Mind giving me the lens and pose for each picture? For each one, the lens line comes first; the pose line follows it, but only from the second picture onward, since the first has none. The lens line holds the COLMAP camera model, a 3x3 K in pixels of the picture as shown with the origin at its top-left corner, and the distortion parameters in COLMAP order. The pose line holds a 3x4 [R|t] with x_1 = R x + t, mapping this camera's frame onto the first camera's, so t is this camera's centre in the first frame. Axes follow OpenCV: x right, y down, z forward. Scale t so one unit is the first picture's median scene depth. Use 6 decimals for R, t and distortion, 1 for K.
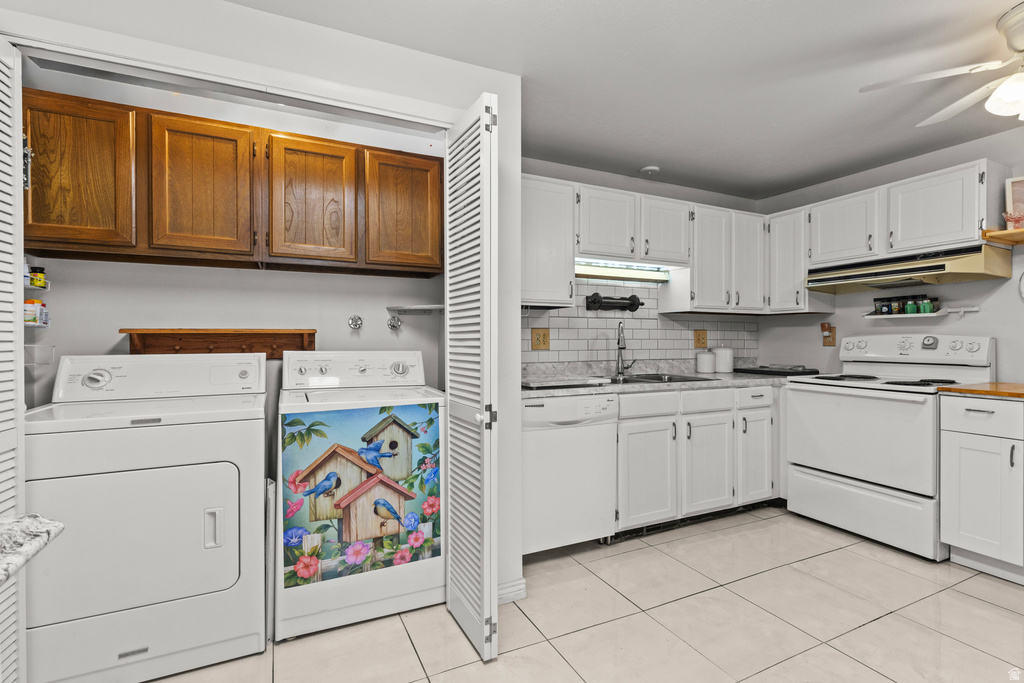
lens RADIAL K [[469.3, 0, 507.8], [0, 469.3, 337.8], [0, 0, 1]] dist [0.007418, -0.001655]
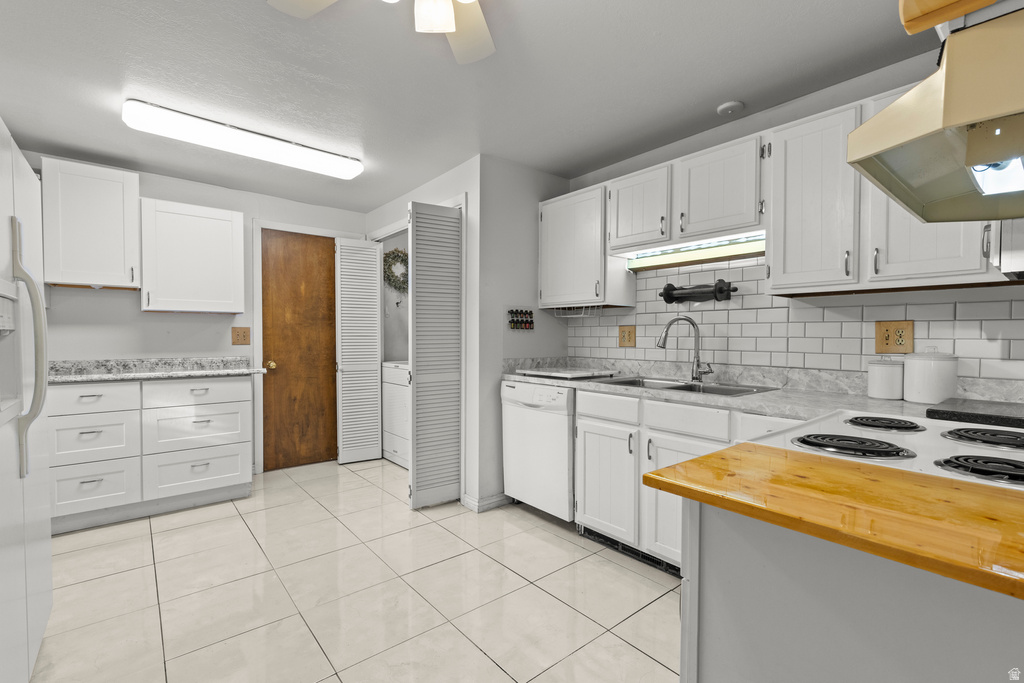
lens RADIAL K [[469.3, 0, 506.3], [0, 469.3, 345.0], [0, 0, 1]] dist [0.007418, -0.001655]
pose [[0.229805, 0.020604, -0.973019, 0.969329], [-0.001159, 0.999781, 0.020897, 0.000700], [0.973236, -0.003675, 0.229778, 0.497114]]
